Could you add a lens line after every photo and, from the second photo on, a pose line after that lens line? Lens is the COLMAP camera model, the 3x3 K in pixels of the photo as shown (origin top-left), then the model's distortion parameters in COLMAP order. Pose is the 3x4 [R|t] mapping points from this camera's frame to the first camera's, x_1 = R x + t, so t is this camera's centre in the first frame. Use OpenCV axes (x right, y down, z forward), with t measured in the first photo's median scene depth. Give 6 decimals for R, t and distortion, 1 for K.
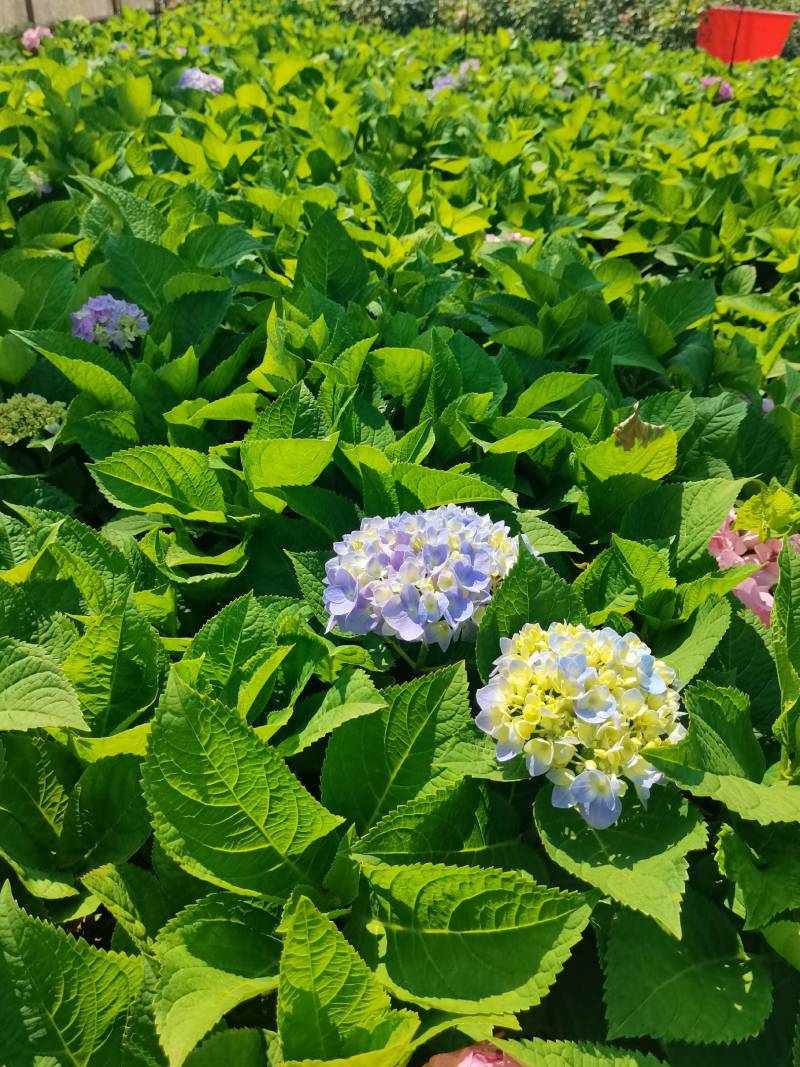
lens RADIAL K [[851.0, 0, 400.0], [0, 851.0, 533.5], [0, 0, 1]] dist [0.013853, -0.020852]
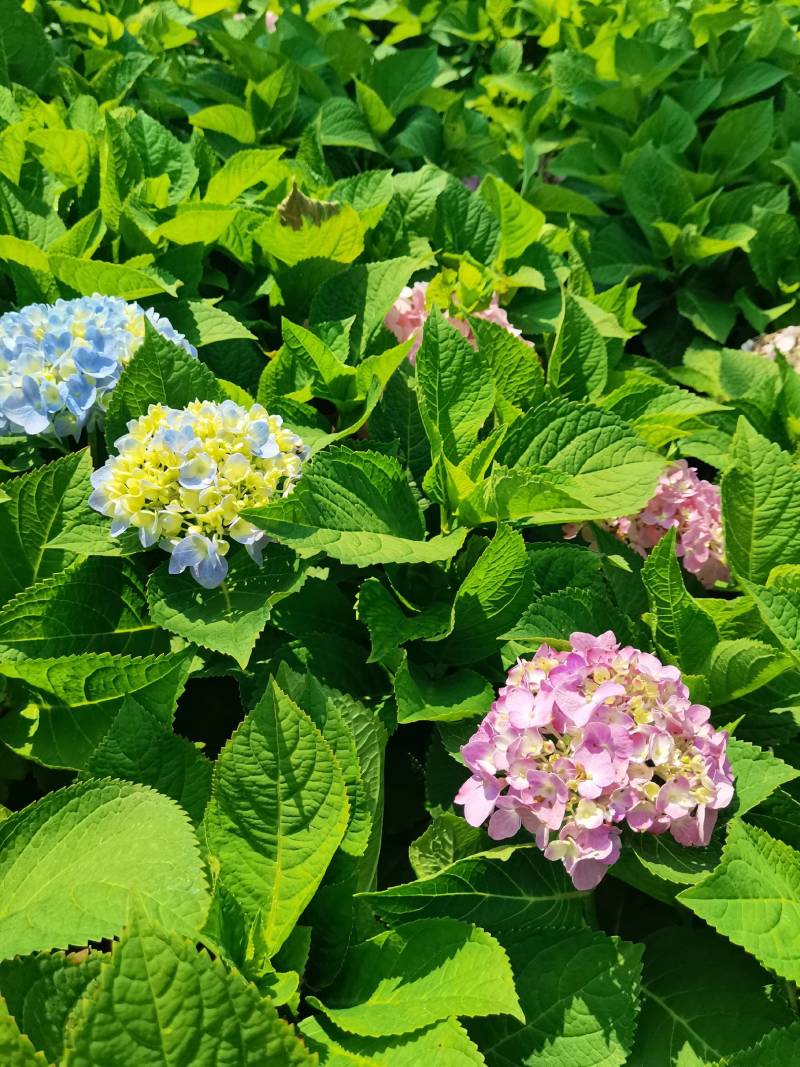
lens RADIAL K [[874.2, 0, 383.9], [0, 874.2, 525.9], [0, 0, 1]] dist [0.002736, -0.034069]
pose [[0.984944, -0.108919, 0.134244, 0.175610], [0.083348, 0.979532, 0.183222, 0.053865], [-0.151453, -0.169275, 0.973862, -0.029938]]
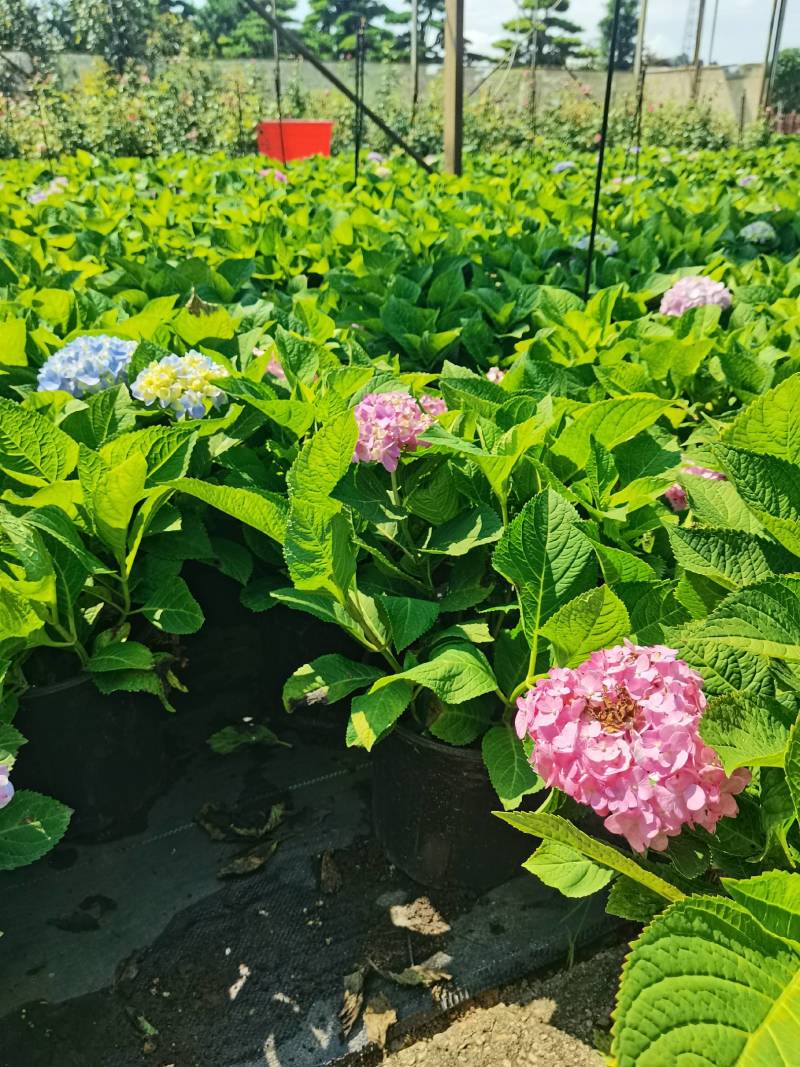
lens RADIAL K [[850.2, 0, 383.6], [0, 850.2, 547.2], [0, 0, 1]] dist [-0.003328, -0.008195]
pose [[0.912459, -0.242335, 0.329686, -0.077025], [0.274163, 0.960223, -0.052982, 0.519988], [-0.303732, 0.138731, 0.942603, -0.665523]]
